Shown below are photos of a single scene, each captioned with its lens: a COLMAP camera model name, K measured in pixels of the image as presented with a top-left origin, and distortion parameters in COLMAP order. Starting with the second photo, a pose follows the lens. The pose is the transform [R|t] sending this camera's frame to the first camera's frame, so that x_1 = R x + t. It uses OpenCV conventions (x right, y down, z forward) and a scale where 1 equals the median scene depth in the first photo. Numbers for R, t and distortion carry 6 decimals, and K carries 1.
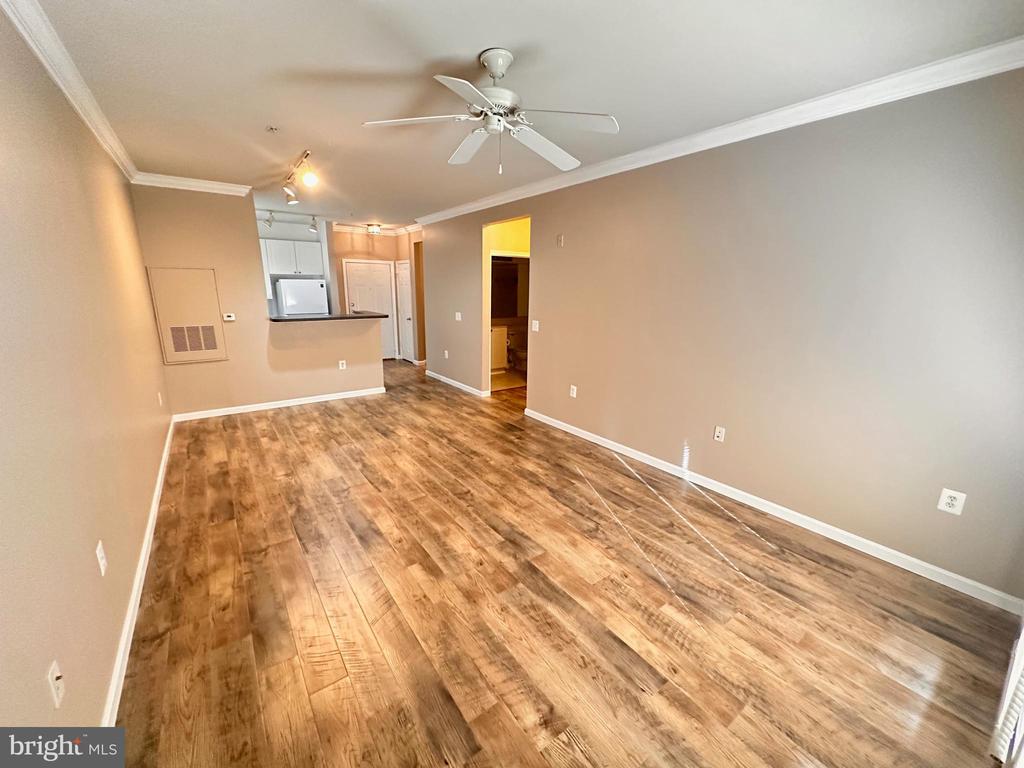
lens RADIAL K [[408.4, 0, 512.0], [0, 408.4, 384.0], [0, 0, 1]] dist [-0.002296, 0.000327]
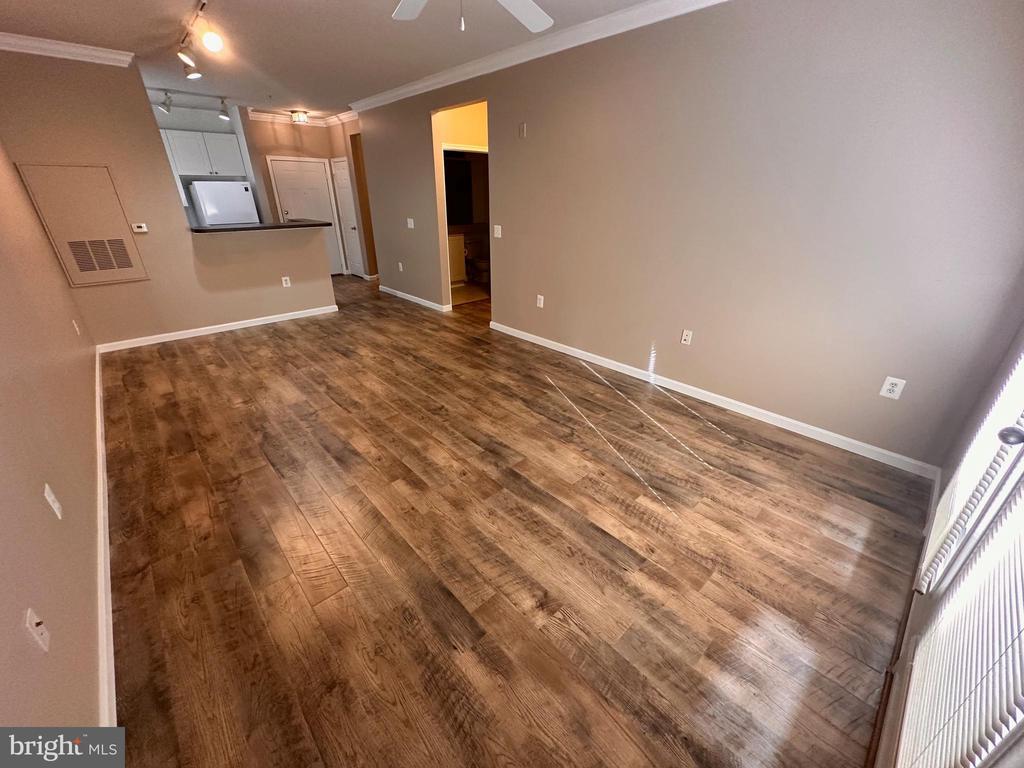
lens RADIAL K [[408.4, 0, 512.0], [0, 408.4, 384.0], [0, 0, 1]] dist [-0.002296, 0.000327]
pose [[0.993539, -0.056842, 0.098230, -0.041414], [0.035438, 0.977637, 0.207291, 0.012022], [-0.107817, -0.202471, 0.973335, 0.036952]]
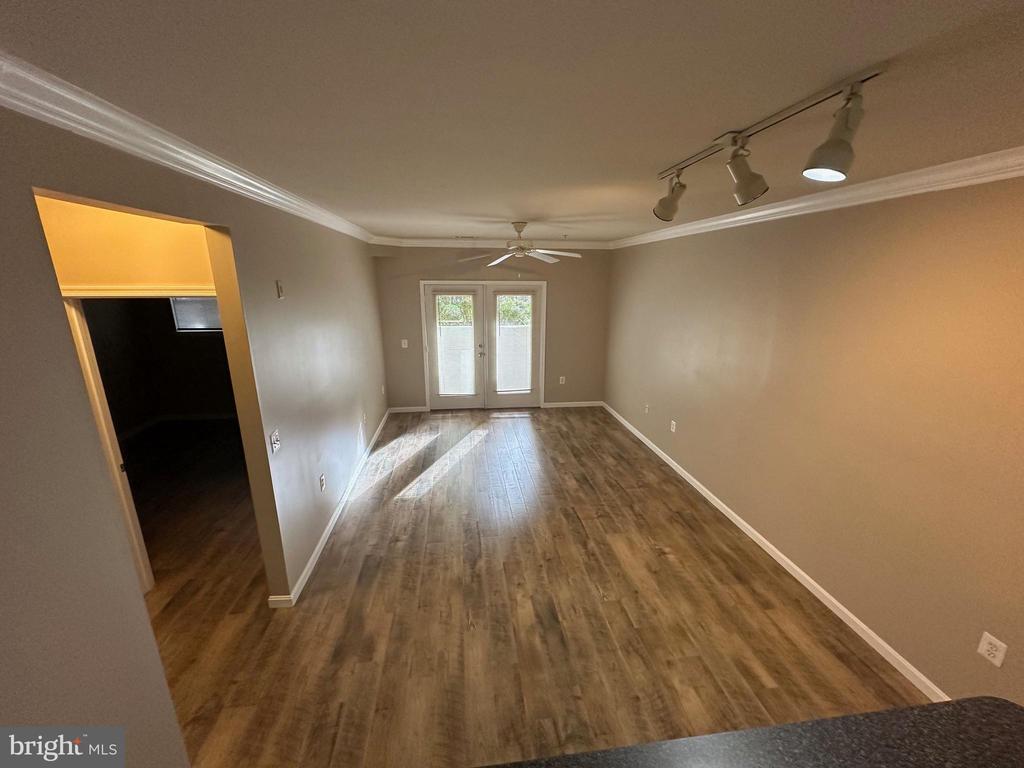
lens RADIAL K [[408.4, 0, 512.0], [0, 408.4, 384.0], [0, 0, 1]] dist [-0.002296, 0.000327]
pose [[-0.874203, -0.139616, 0.465055, -0.853688], [0.097729, 0.887577, 0.450173, -0.792736], [-0.475623, 0.438993, -0.762278, 2.323992]]
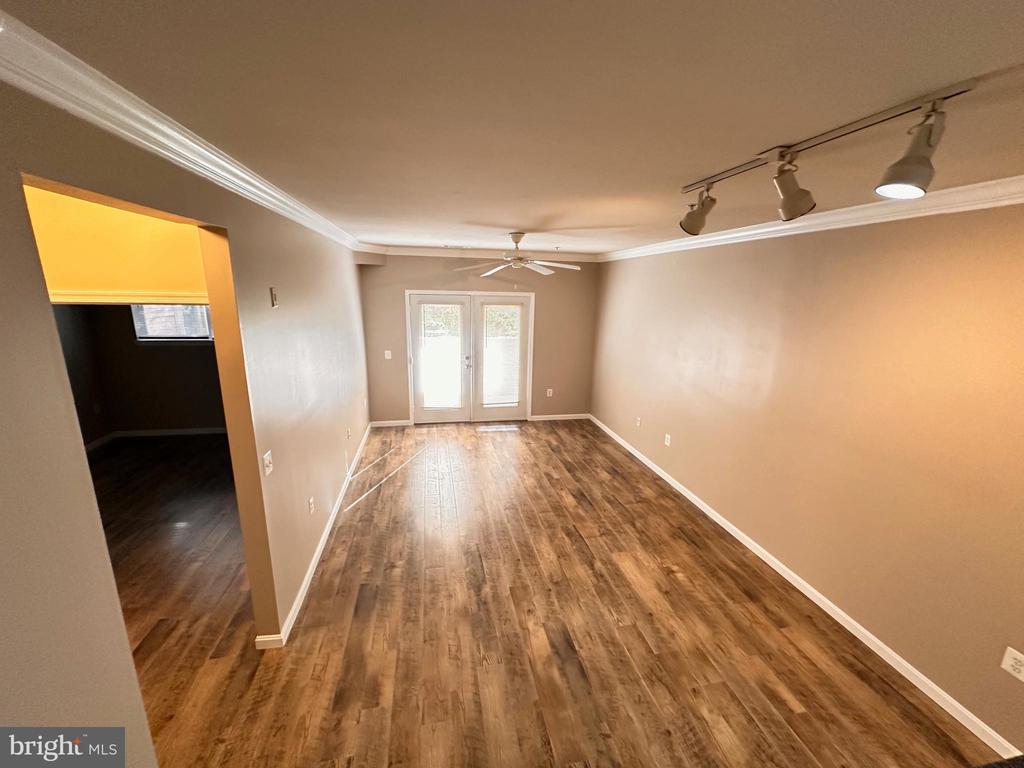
lens RADIAL K [[409.8, 0, 512.0], [0, 409.8, 384.0], [0, 0, 1]] dist [-0.002599, -0.000251]
pose [[-0.905772, -0.128242, 0.403894, -0.737335], [0.065825, 0.898962, 0.433052, -0.793152], [-0.418621, 0.418833, -0.805813, 2.331377]]
